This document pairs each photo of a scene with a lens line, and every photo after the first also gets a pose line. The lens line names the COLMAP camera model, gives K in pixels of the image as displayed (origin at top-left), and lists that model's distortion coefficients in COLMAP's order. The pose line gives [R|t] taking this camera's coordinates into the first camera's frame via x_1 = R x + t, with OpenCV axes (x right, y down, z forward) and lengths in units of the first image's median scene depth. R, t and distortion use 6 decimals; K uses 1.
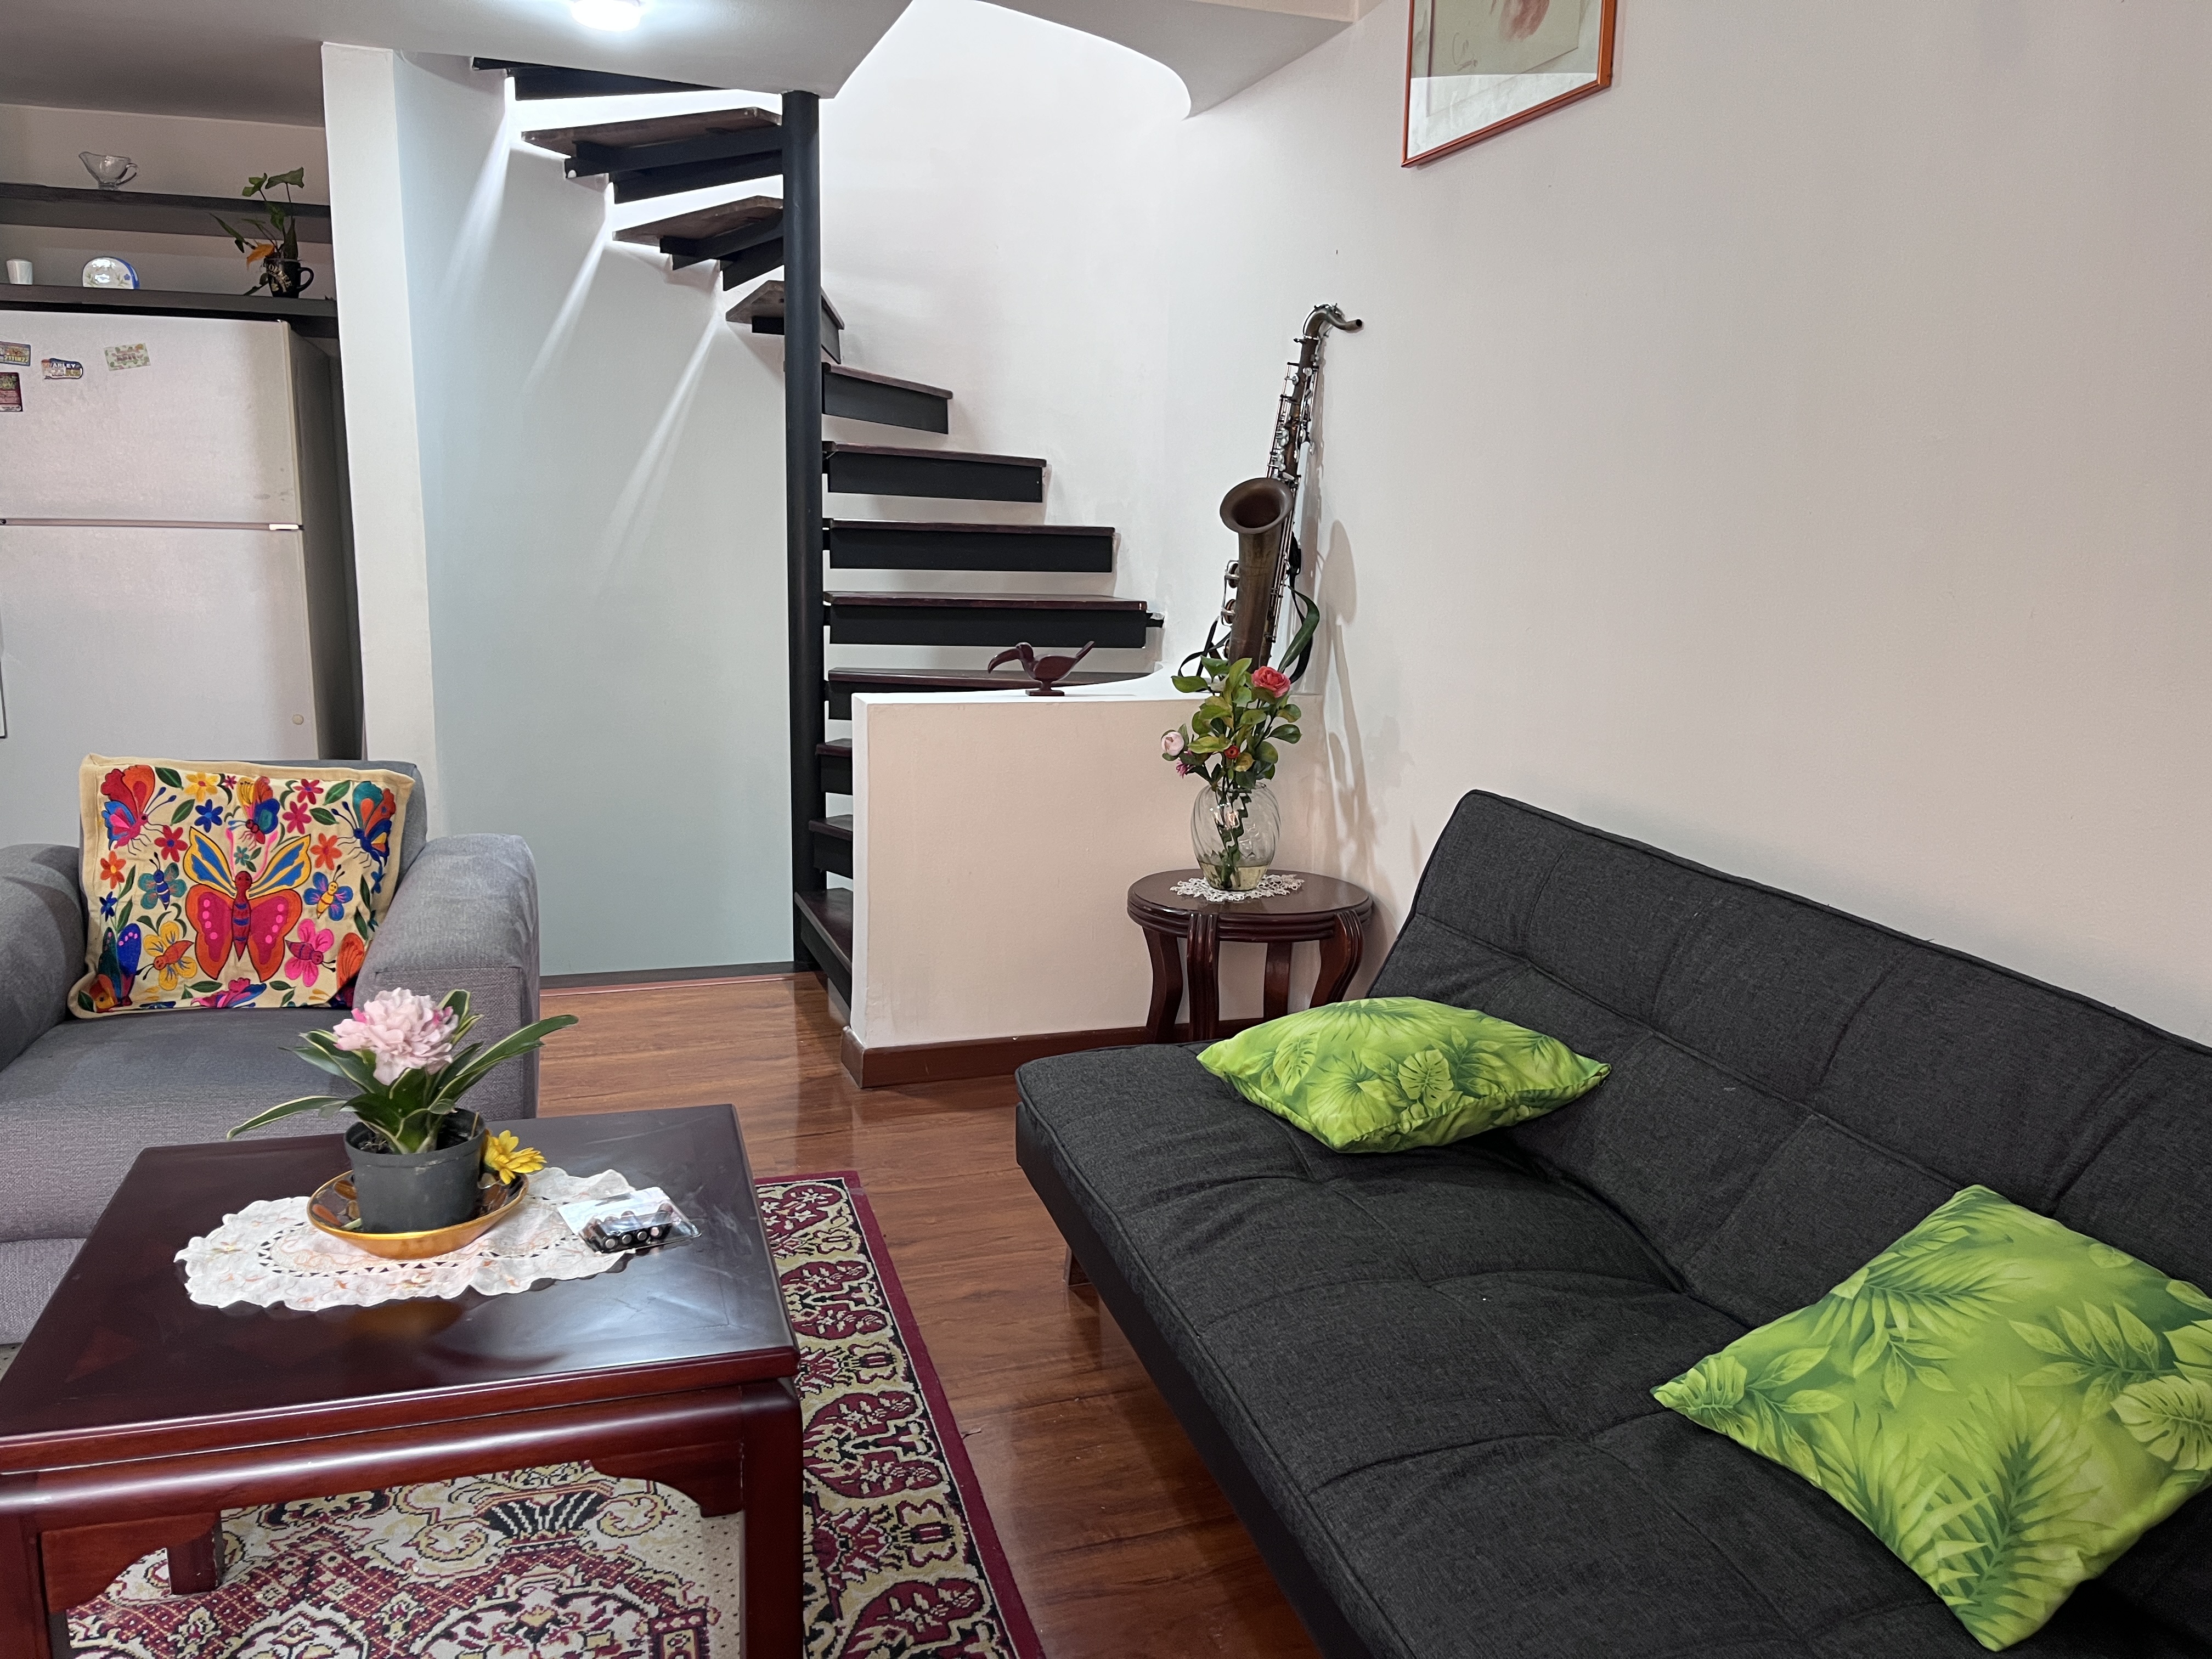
lens RADIAL K [[1658.7, 0, 1069.5], [0, 1658.7, 802.7], [0, 0, 1]] dist [0.045769, -0.068911]
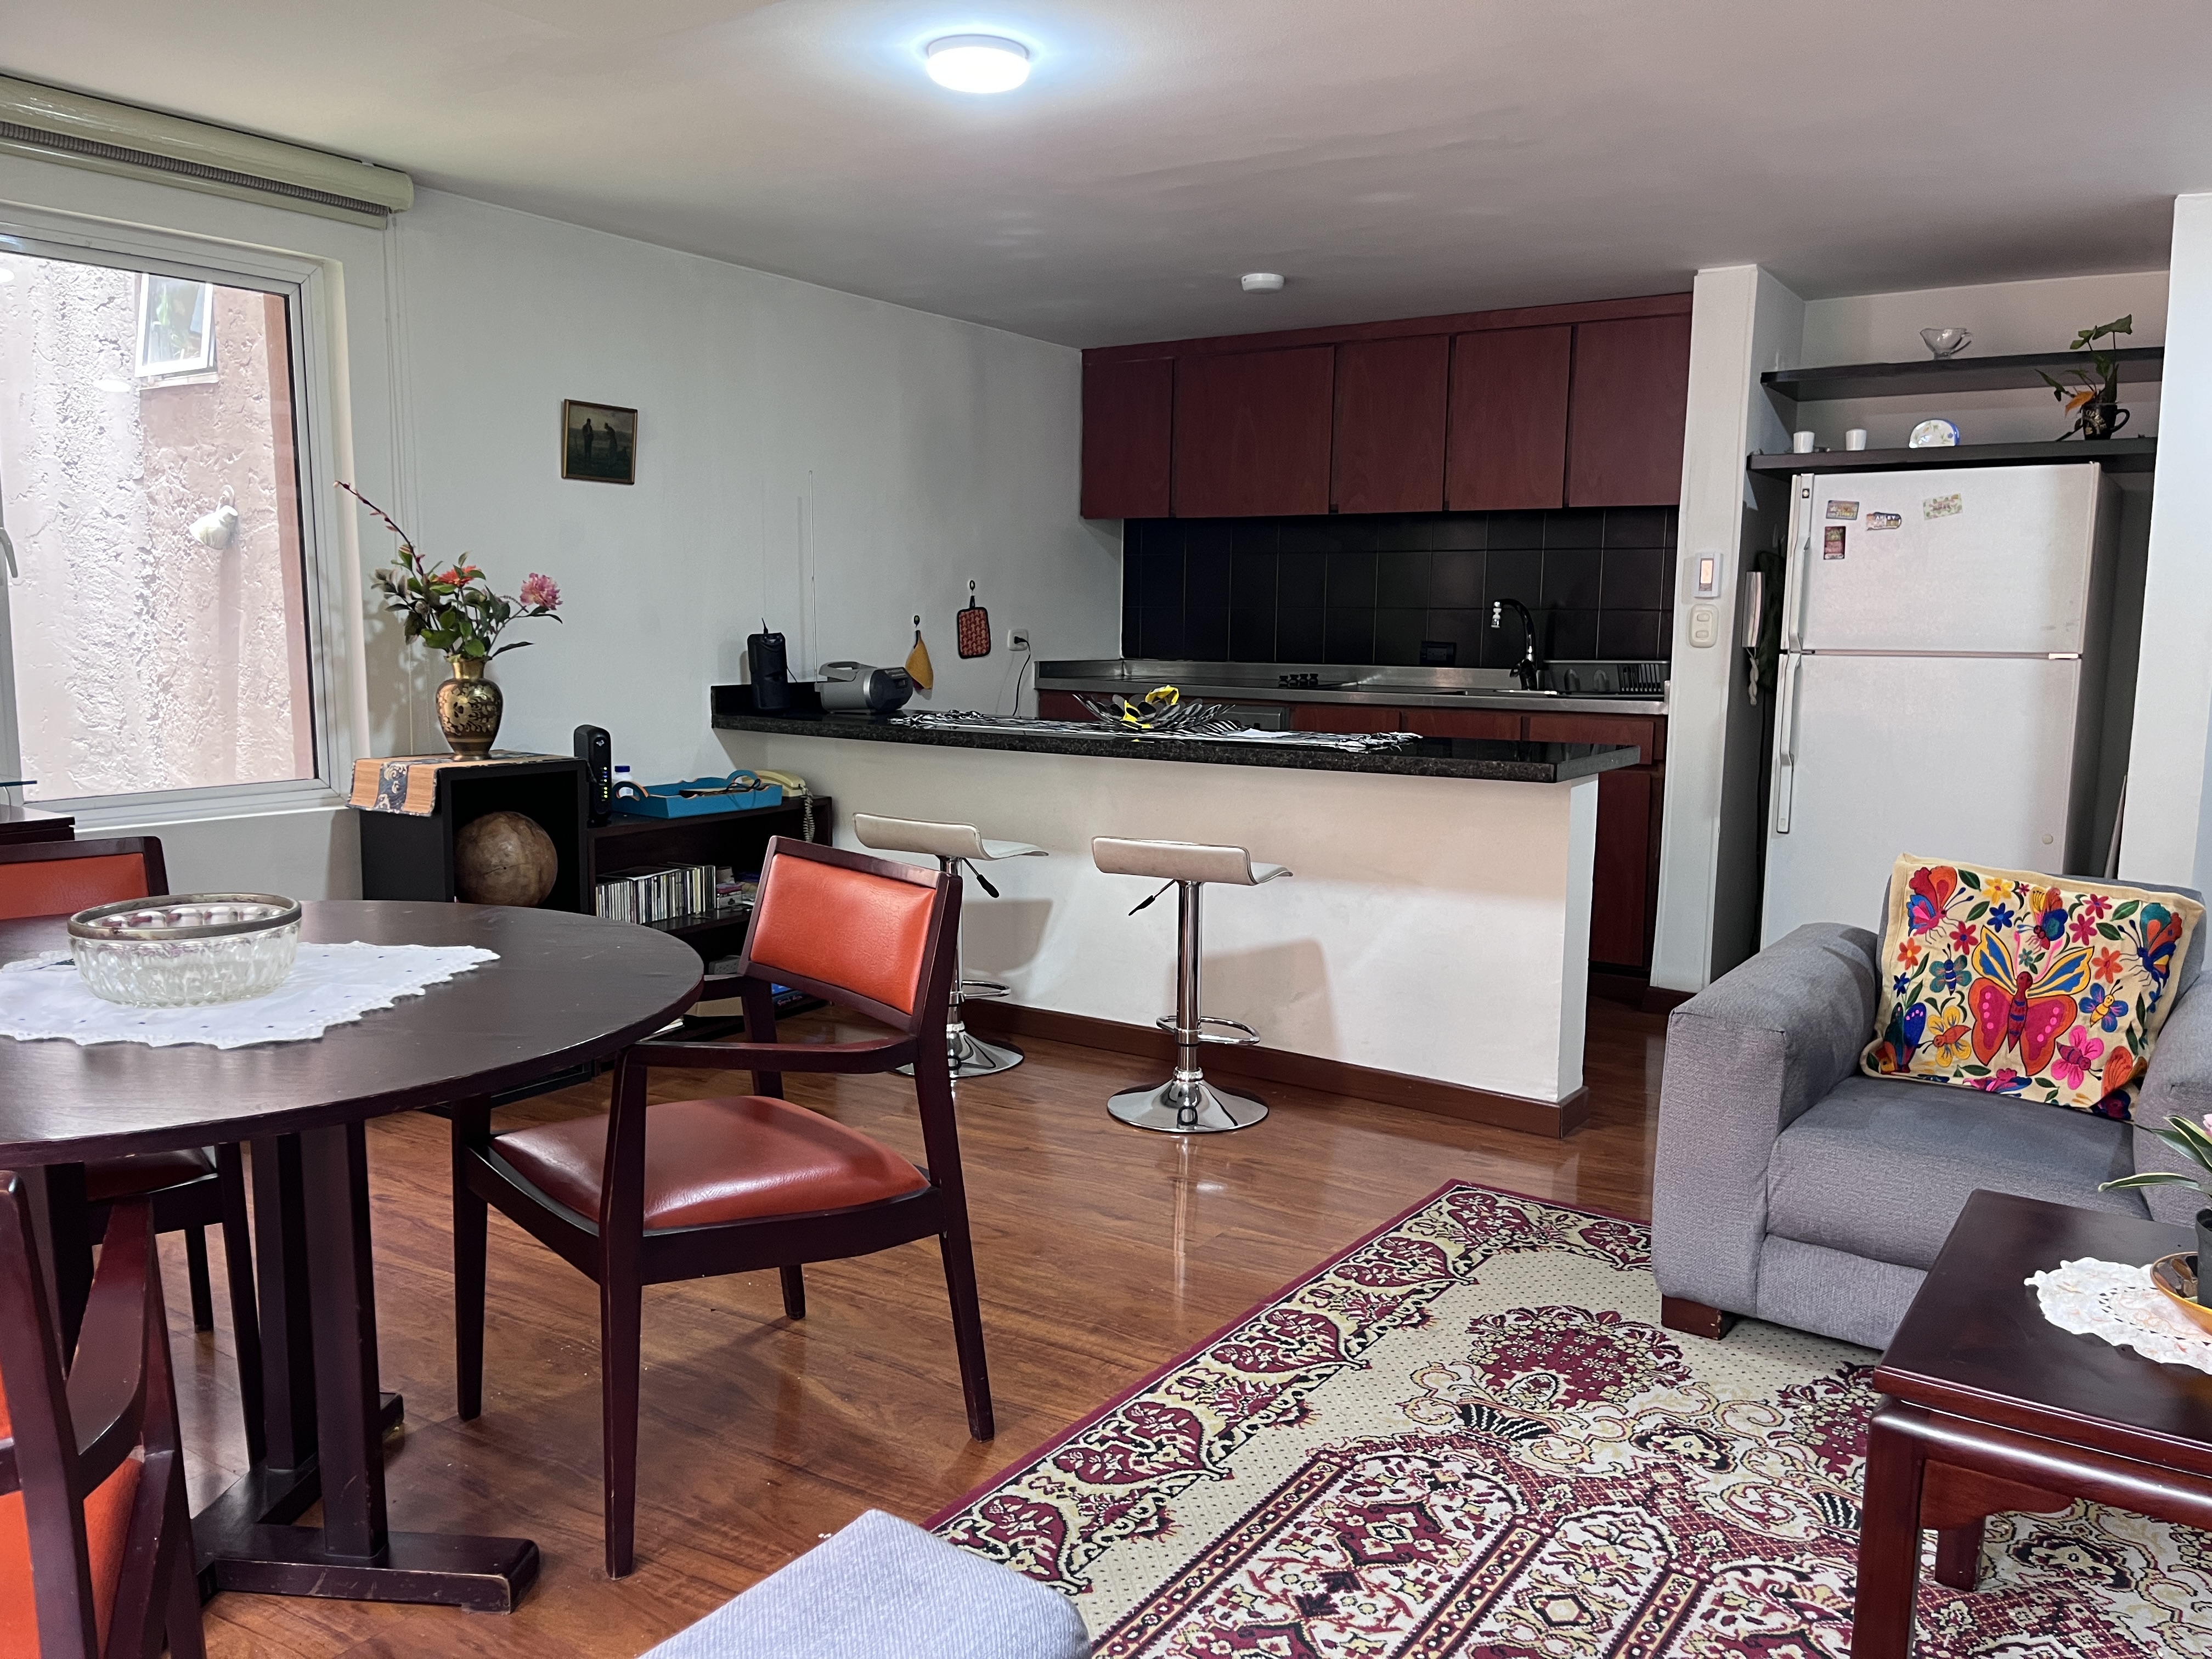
lens RADIAL K [[1658.7, 0, 1108.8], [0, 1658.7, 849.2], [0, 0, 1]] dist [0.045769, -0.068911]
pose [[0.631410, 0.089224, -0.770299, -0.040154], [-0.123915, 0.992203, 0.013355, 0.021435], [0.765484, 0.087020, 0.637543, -0.162317]]
